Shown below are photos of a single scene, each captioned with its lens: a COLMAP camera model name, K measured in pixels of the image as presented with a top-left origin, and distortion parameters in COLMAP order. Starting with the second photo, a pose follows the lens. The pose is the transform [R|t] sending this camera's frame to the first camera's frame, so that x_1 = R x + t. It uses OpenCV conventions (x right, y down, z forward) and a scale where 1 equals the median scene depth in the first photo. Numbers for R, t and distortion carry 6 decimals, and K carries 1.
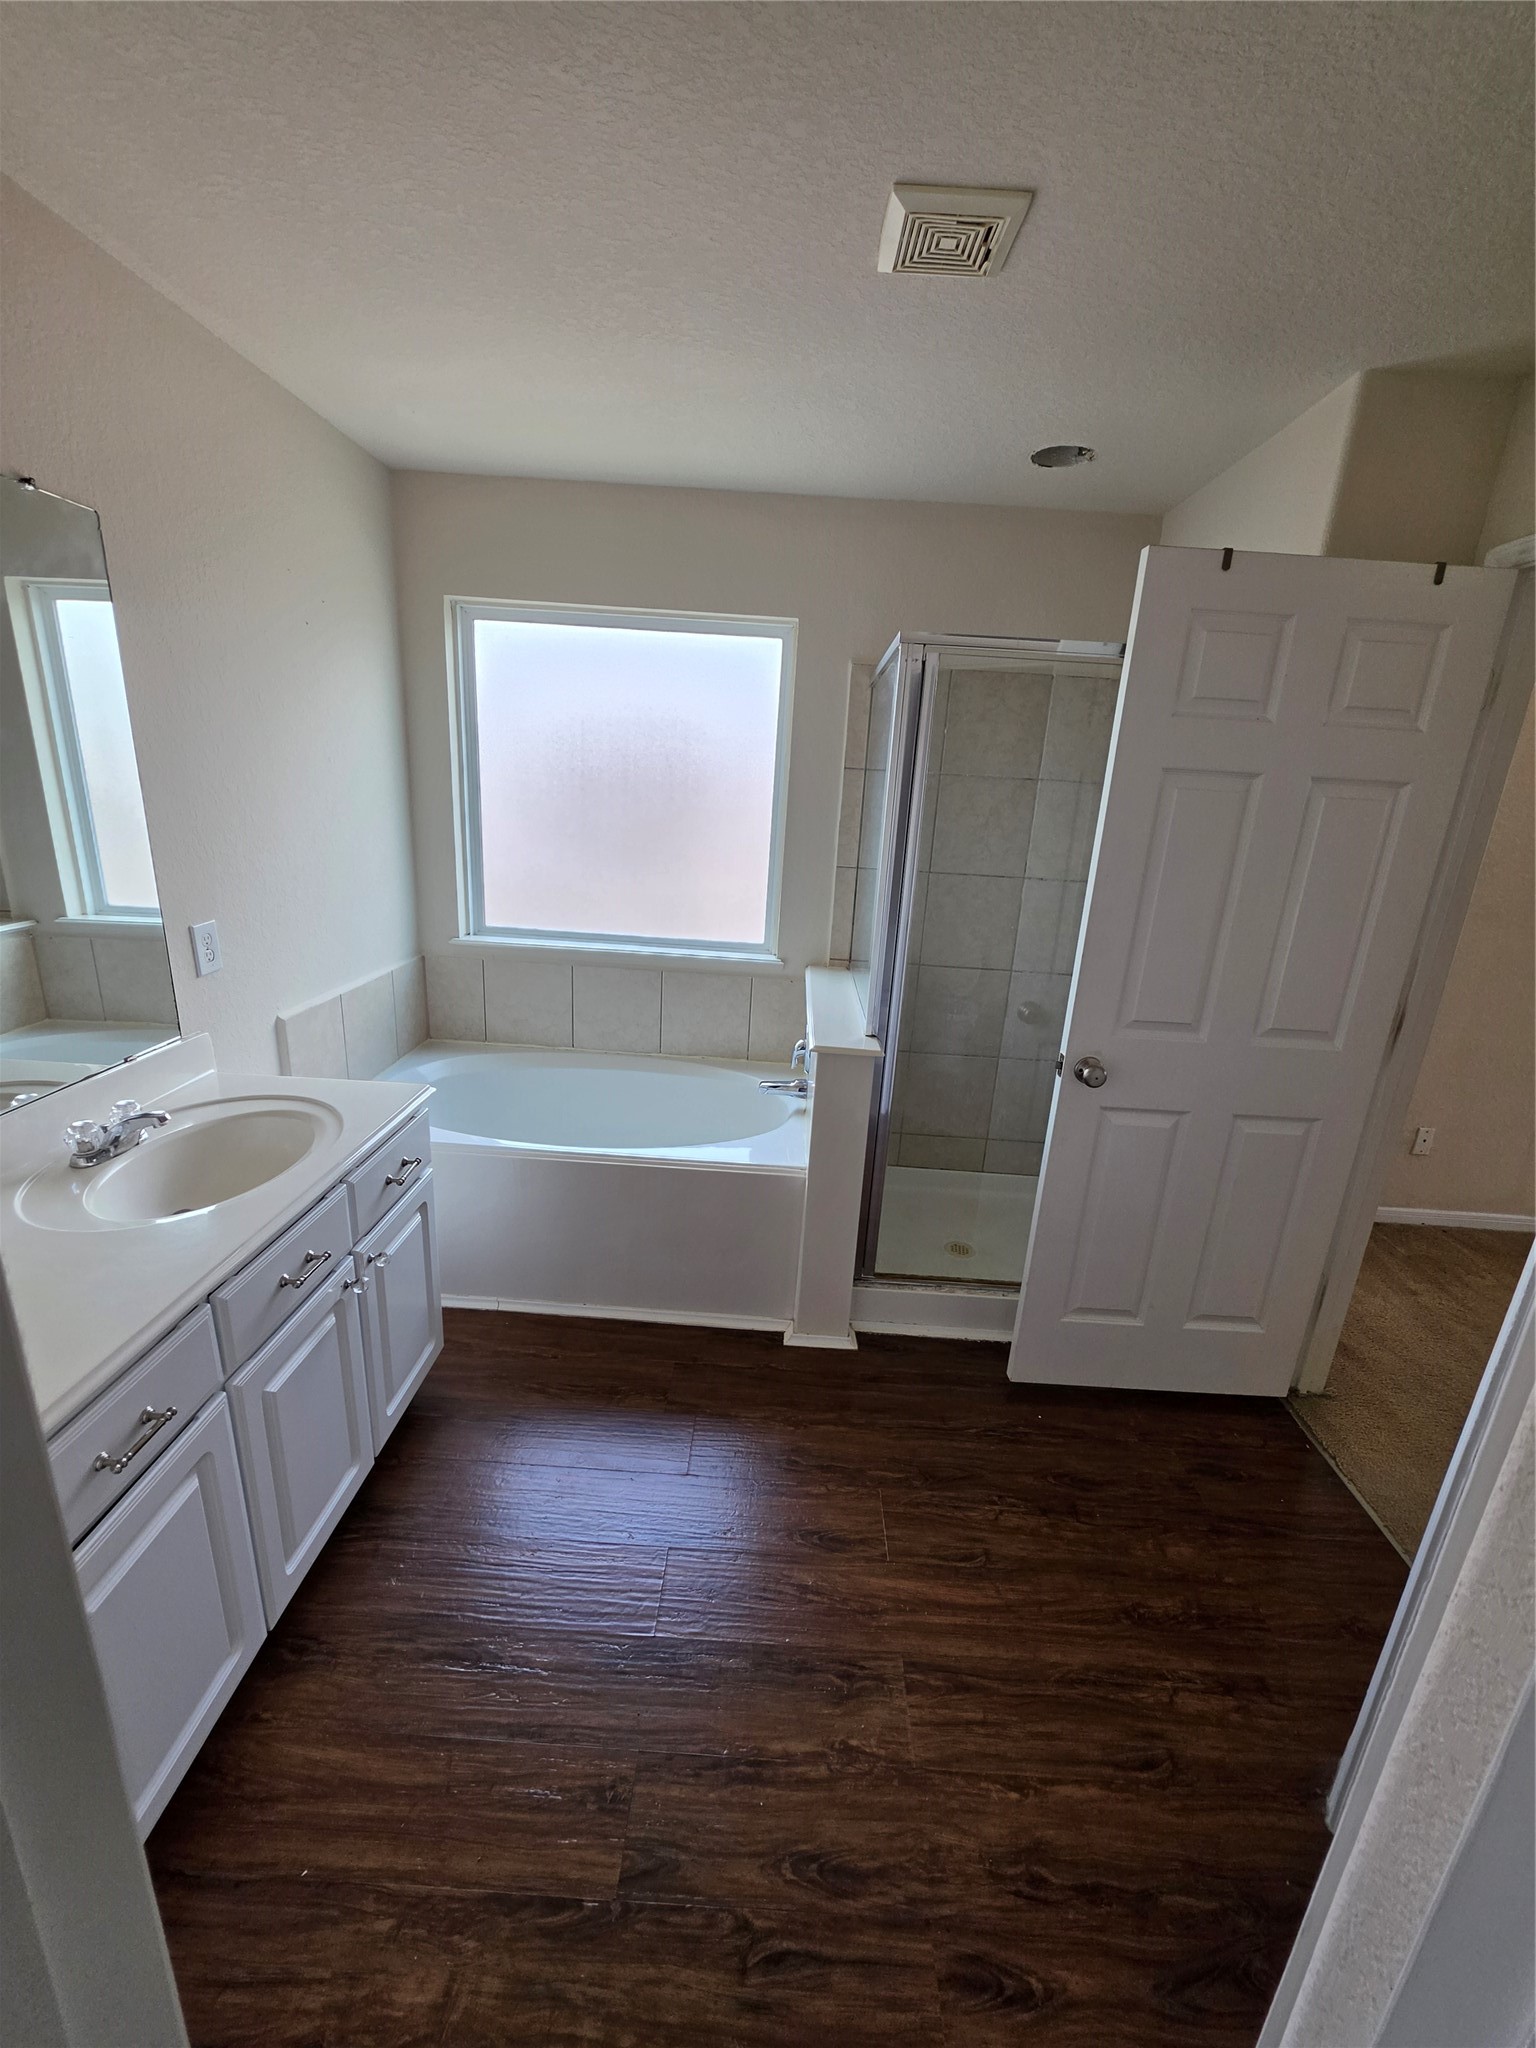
lens RADIAL K [[819.1, 0, 776.9], [0, 819.1, 1024.4], [0, 0, 1]] dist [-0.006626, 0.001632]
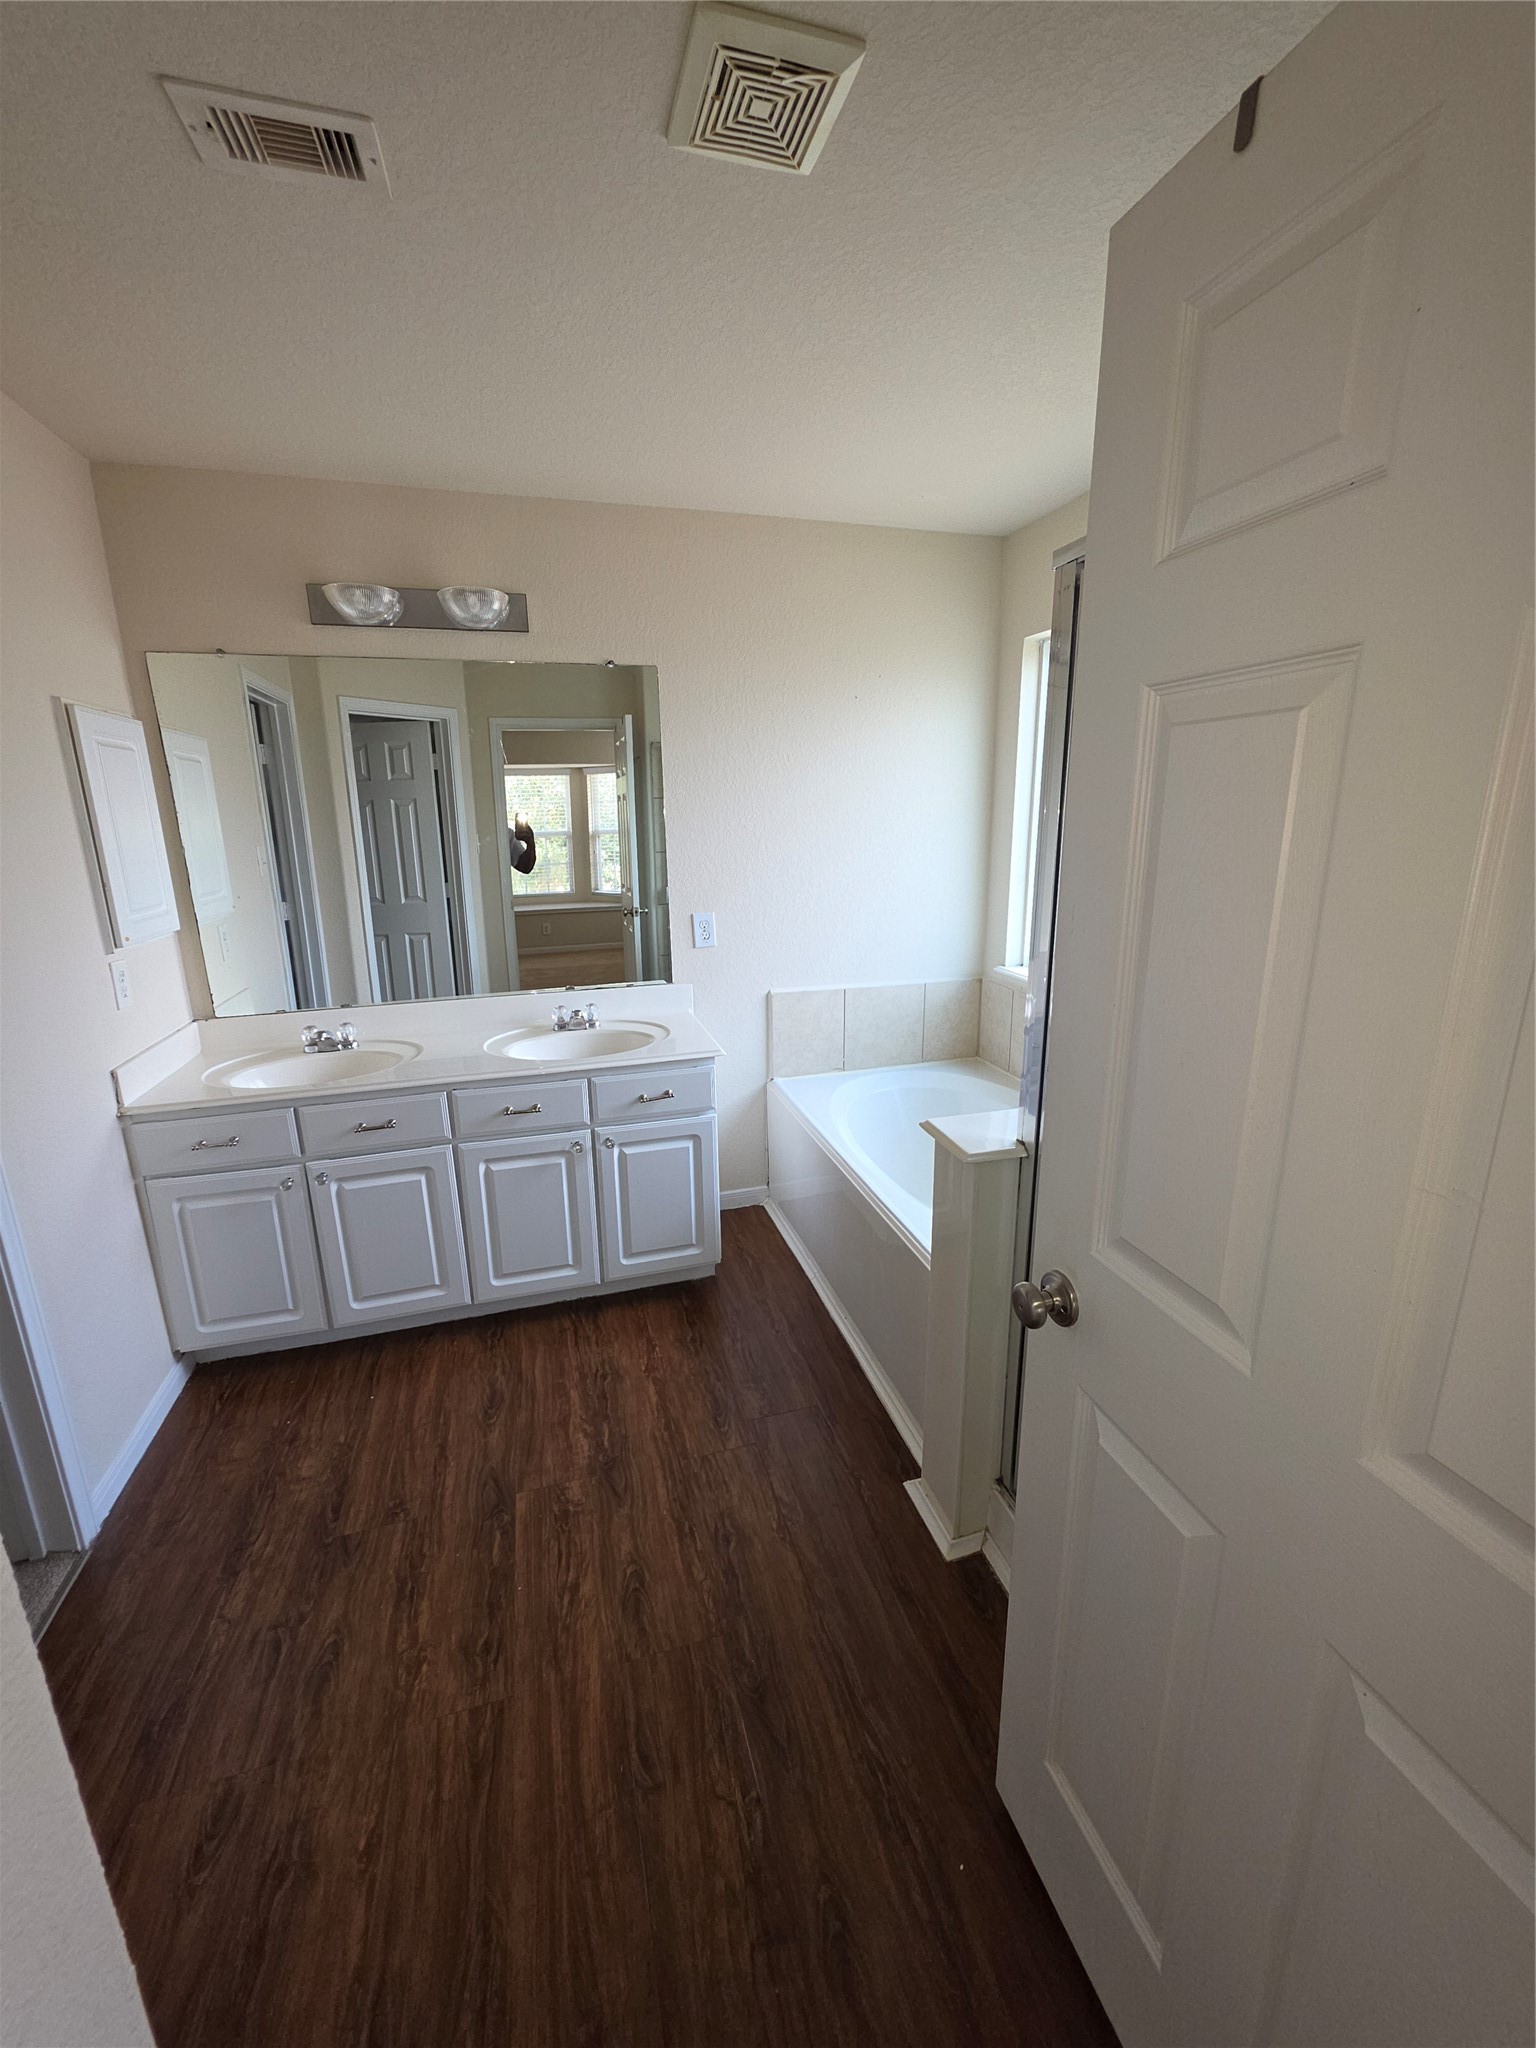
lens RADIAL K [[819.1, 0, 765.0], [0, 819.1, 1009.3], [0, 0, 1]] dist [-0.006626, 0.001632]
pose [[0.298100, 0.160912, -0.940874, 1.045013], [-0.240125, 0.966632, 0.089237, -0.153864], [0.923838, 0.199325, 0.326792, 0.846034]]
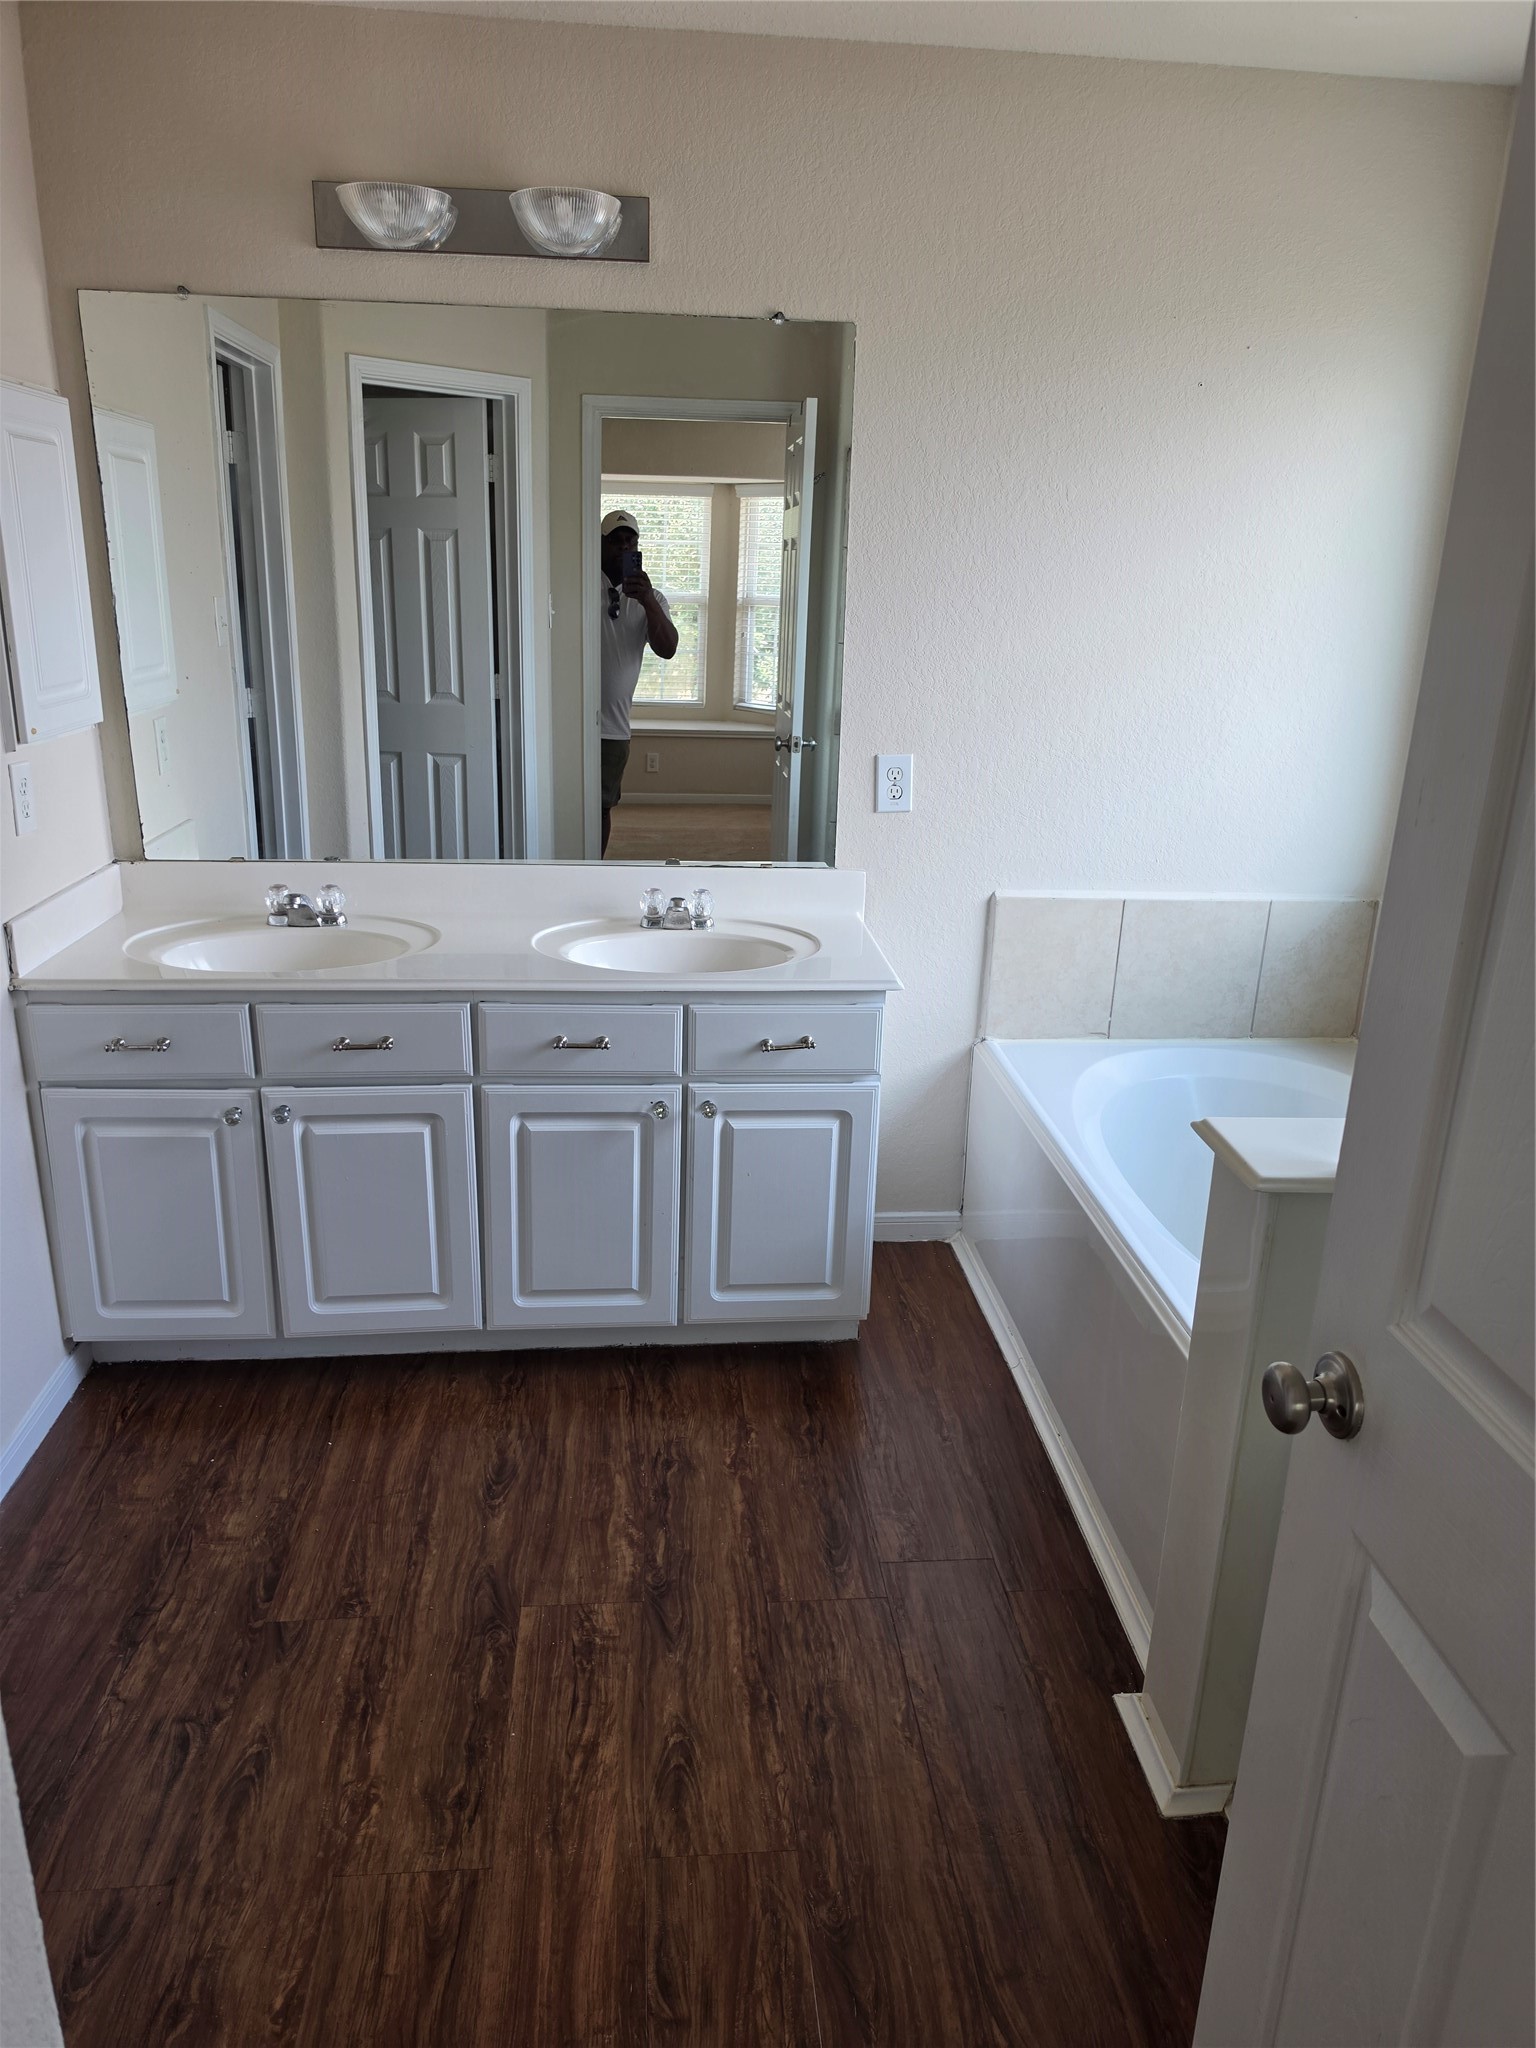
lens RADIAL K [[1428.1, 0, 773.5], [0, 1428.1, 1027.6], [0, 0, 1]] dist [0.051608, -0.061999]
pose [[0.116541, 0.251824, -0.960730, 1.175190], [-0.305519, 0.929507, 0.206578, -0.170160], [0.945027, 0.269447, 0.185263, 0.861563]]
